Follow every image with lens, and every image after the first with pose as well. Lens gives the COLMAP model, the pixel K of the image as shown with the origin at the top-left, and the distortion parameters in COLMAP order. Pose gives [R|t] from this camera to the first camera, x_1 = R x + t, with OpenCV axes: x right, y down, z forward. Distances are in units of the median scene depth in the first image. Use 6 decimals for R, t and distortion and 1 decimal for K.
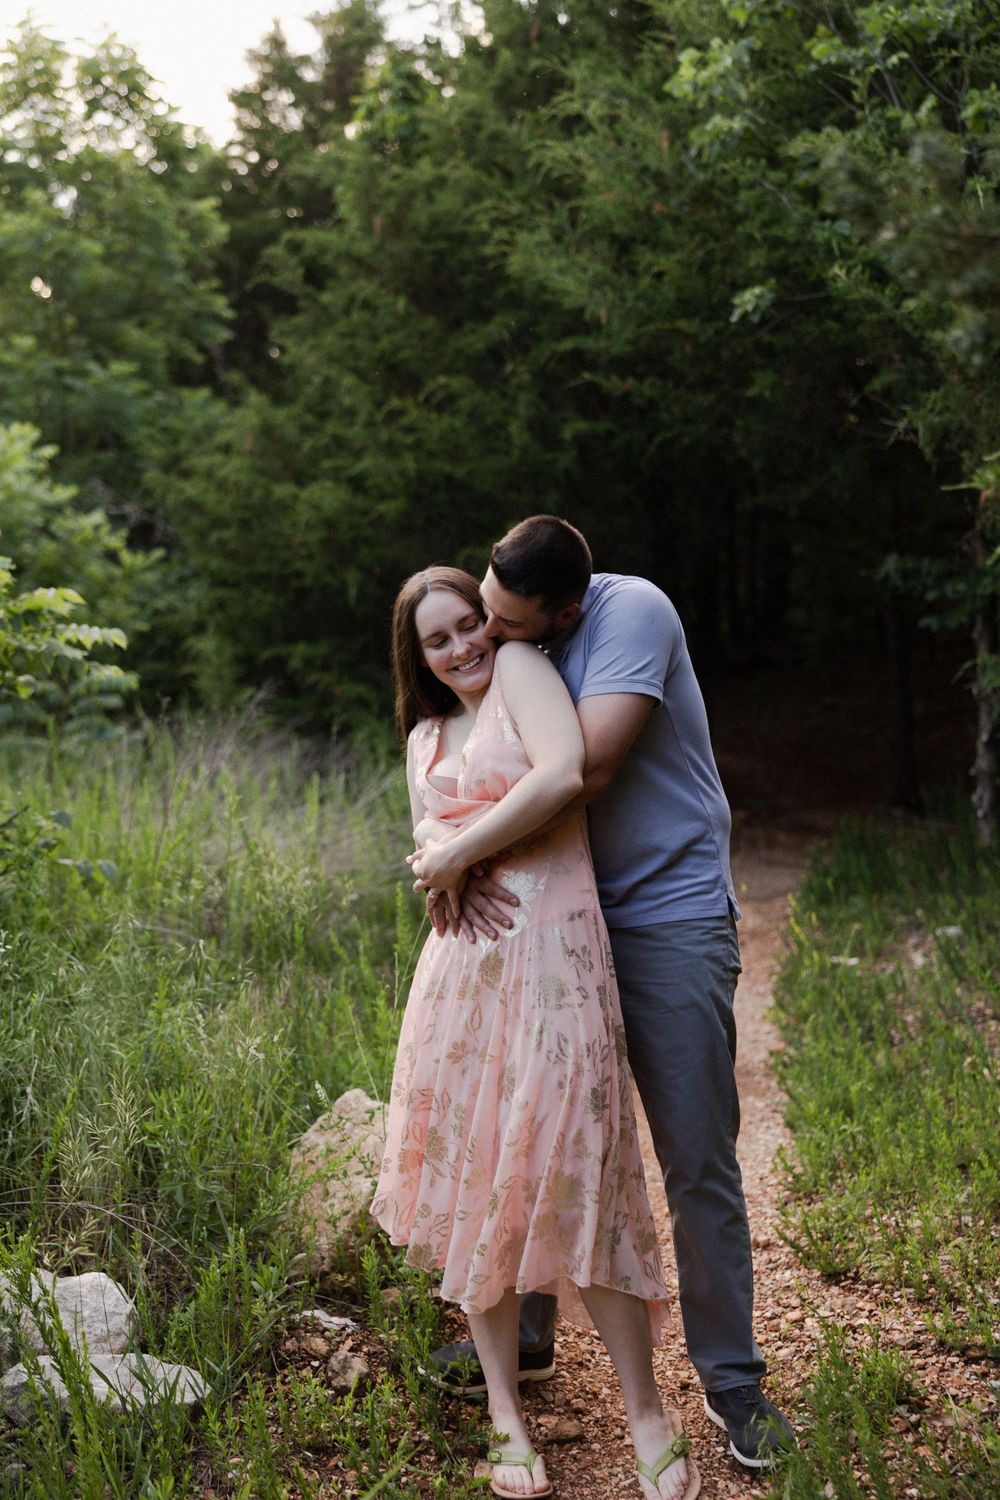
lens RADIAL K [[1921.7, 0, 496.5], [0, 1921.7, 739.3], [0, 0, 1]] dist [-0.018794, 0.000000]
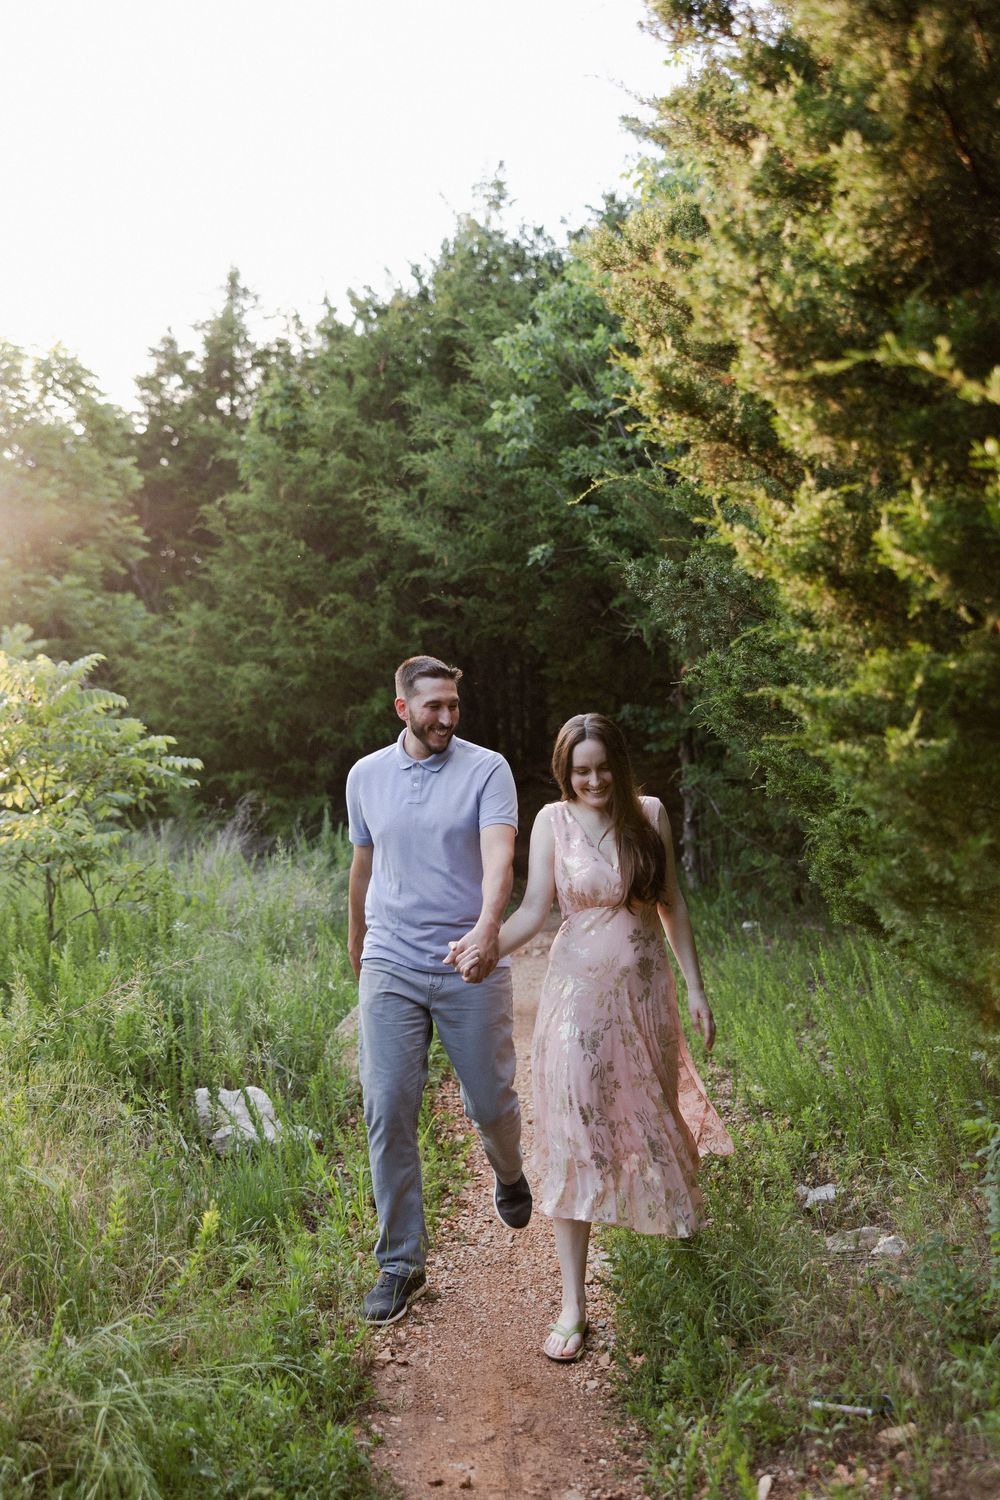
lens RADIAL K [[1517.8, 0, 503.6], [0, 1517.8, 756.7], [0, 0, 1]] dist [0.024661, 0.000000]
pose [[0.991113, -0.024136, 0.130815, -0.053279], [0.032147, 0.997712, -0.059476, 0.016091], [-0.129080, 0.063152, 0.989621, -0.200771]]
